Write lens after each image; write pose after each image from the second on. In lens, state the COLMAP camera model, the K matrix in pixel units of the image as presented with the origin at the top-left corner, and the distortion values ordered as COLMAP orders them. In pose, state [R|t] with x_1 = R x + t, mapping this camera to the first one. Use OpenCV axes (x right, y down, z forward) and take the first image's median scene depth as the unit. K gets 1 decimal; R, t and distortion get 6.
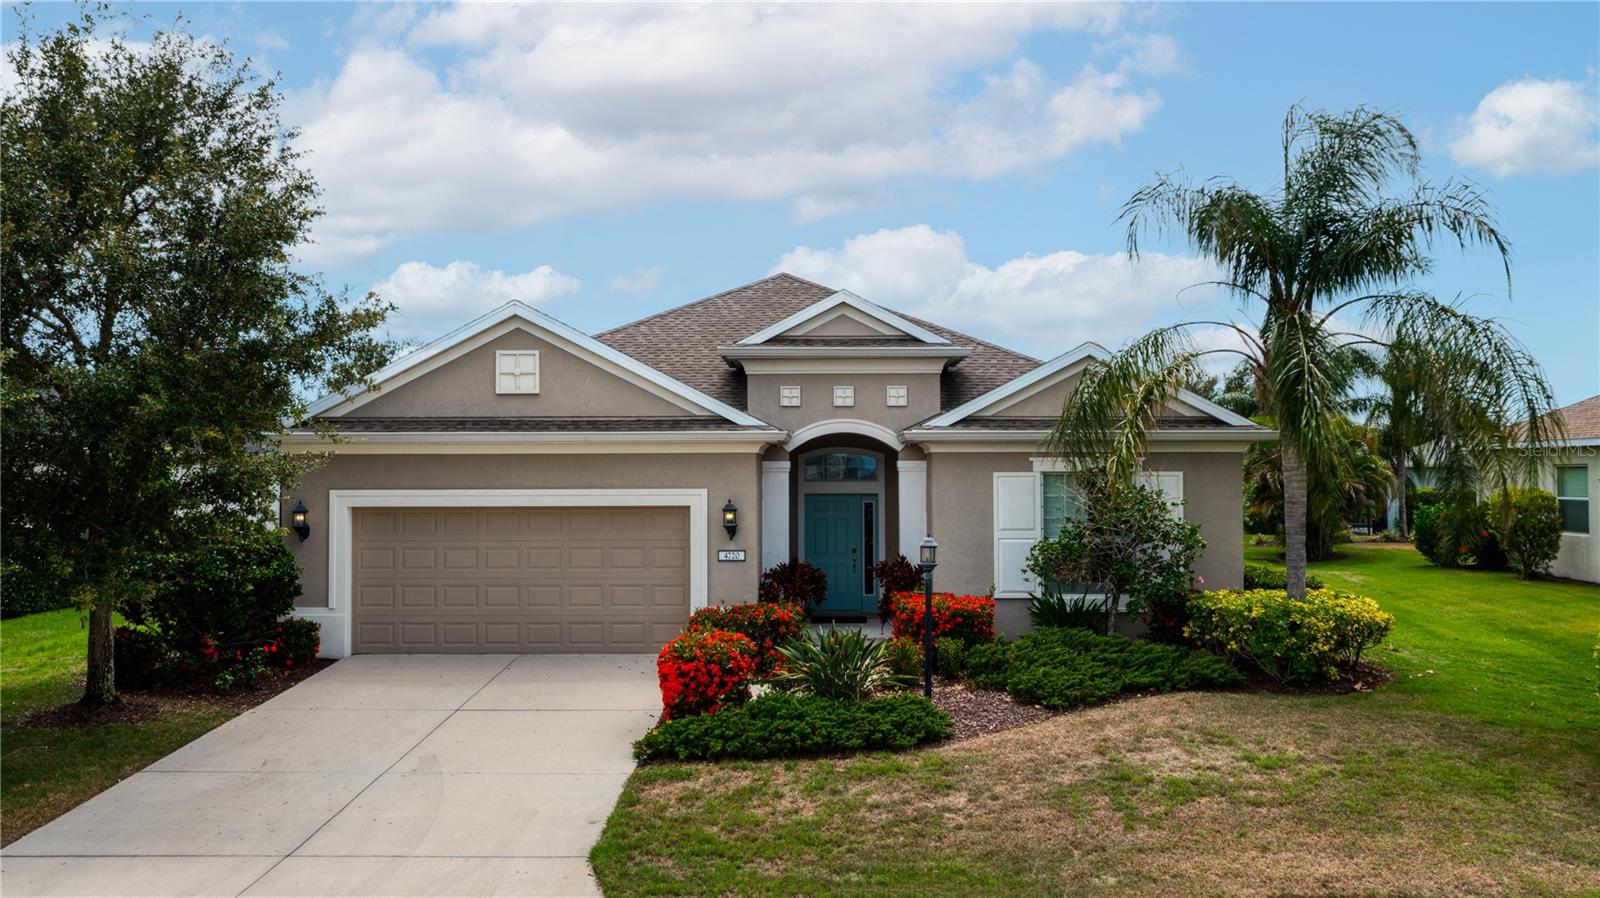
lens RADIAL K [[1243.9, 0, 798.5], [0, 1243.9, 445.9], [0, 0, 1]] dist [0.009872, -0.006890]
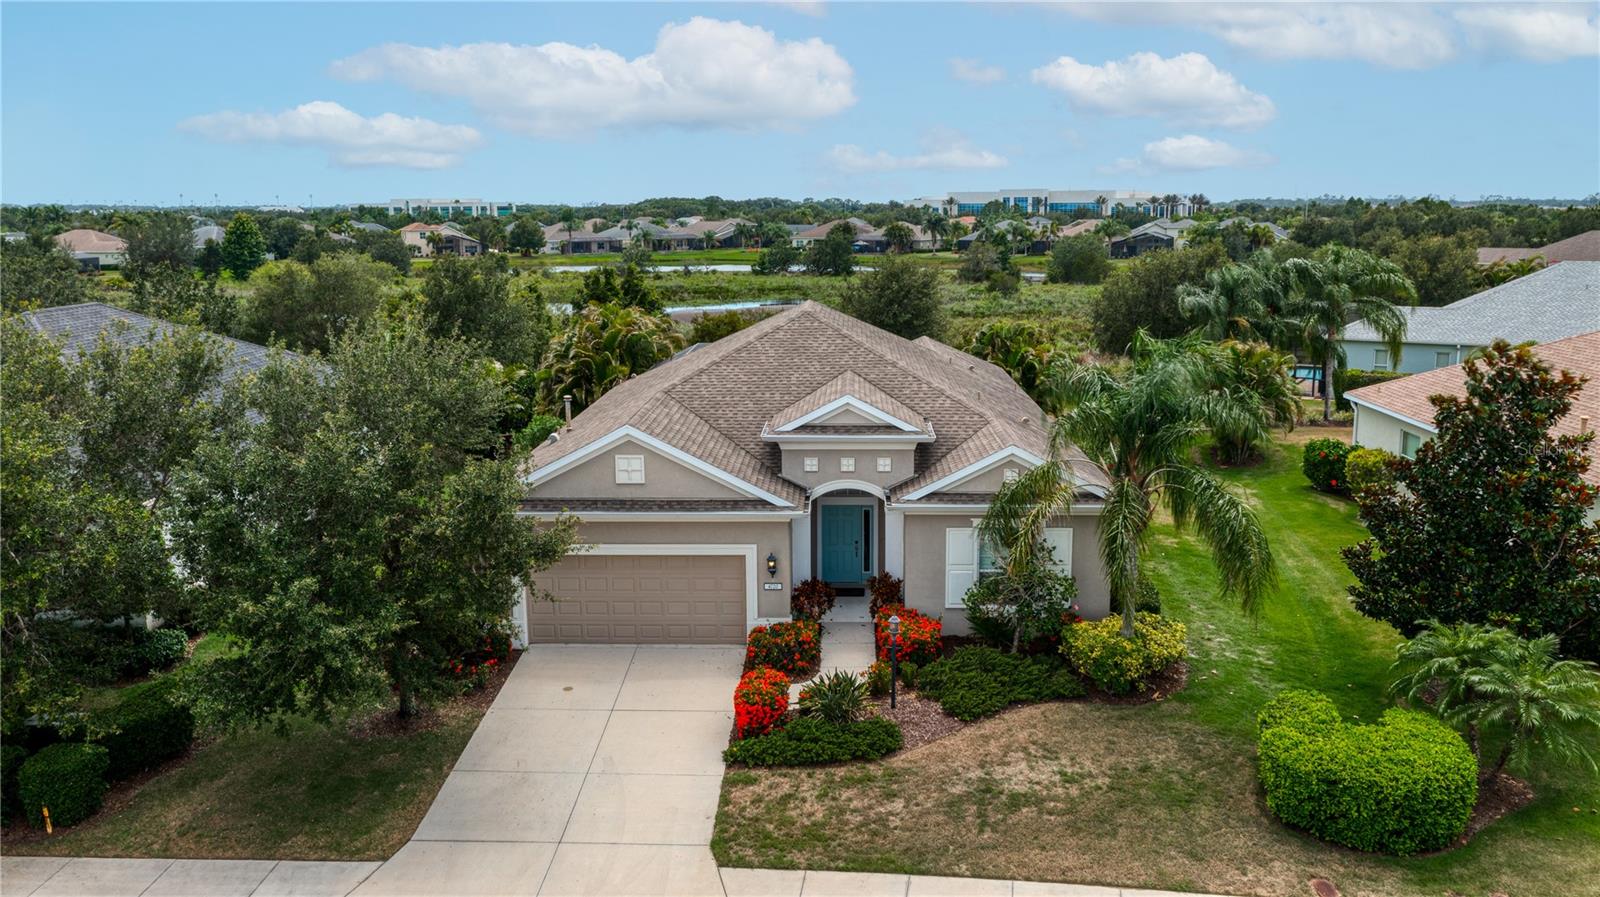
lens RADIAL K [[1243.9, 0, 797.0], [0, 1243.9, 449.5], [0, 0, 1]] dist [0.009872, -0.006890]
pose [[0.999733, -0.002472, -0.022967, 0.014055], [0.007478, 0.975352, 0.220526, -0.510582], [0.021856, -0.220639, 0.975111, -0.566354]]
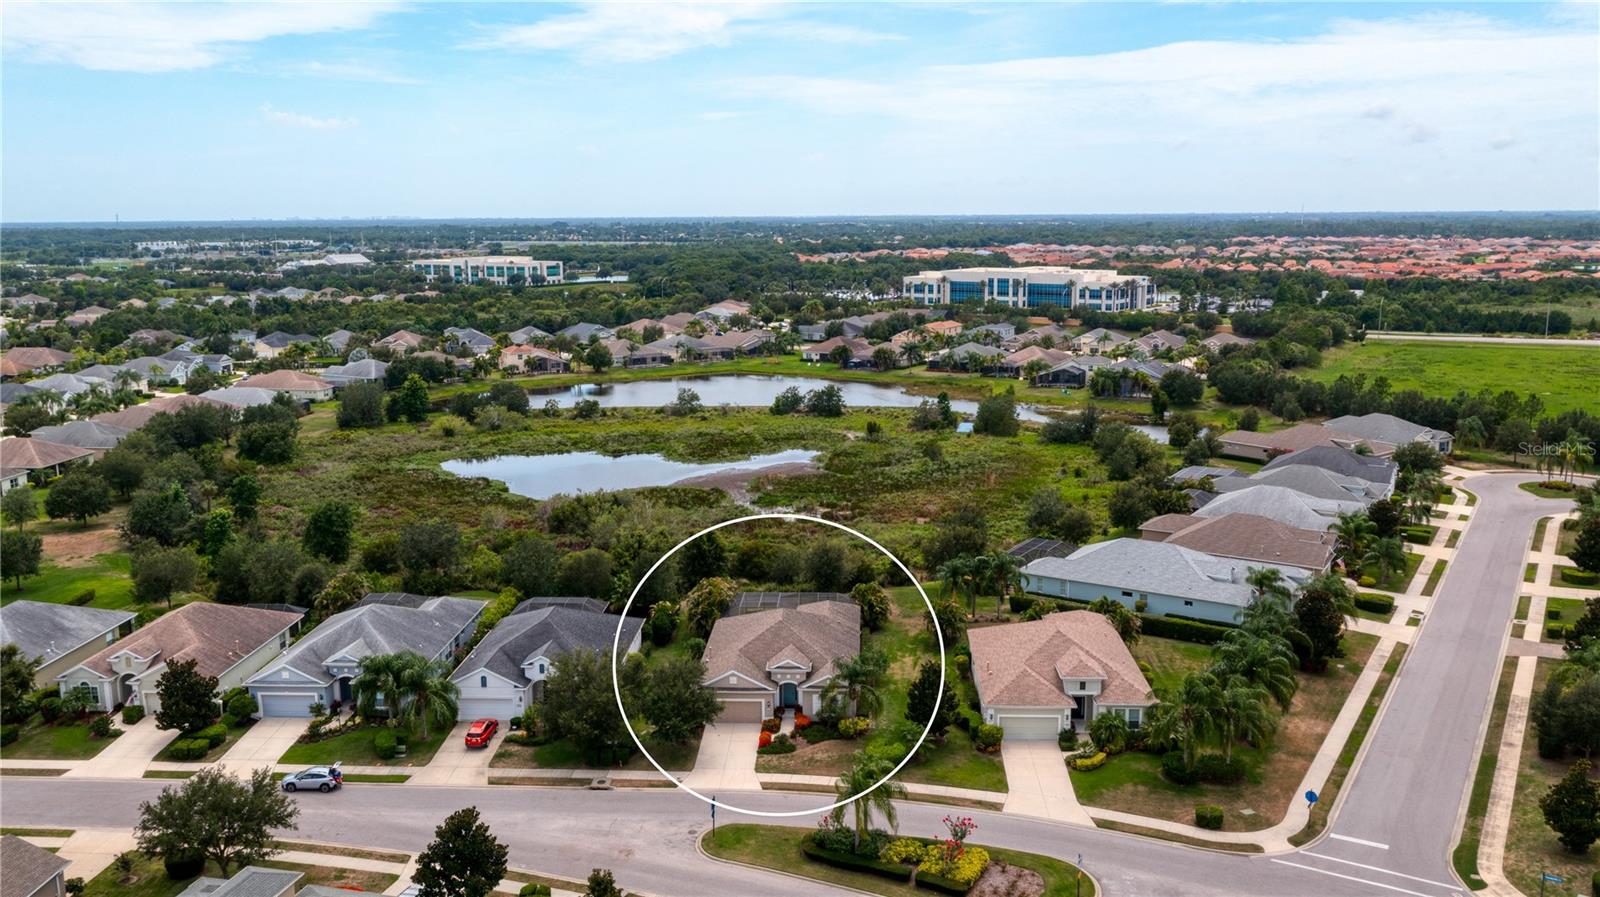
lens RADIAL K [[1243.9, 0, 797.5], [0, 1243.9, 443.3], [0, 0, 1]] dist [0.009872, -0.006890]
pose [[0.999174, -0.001673, -0.040602, 0.413748], [0.010303, 0.976936, 0.213284, -3.055044], [0.039308, -0.213527, 0.976146, -5.742771]]
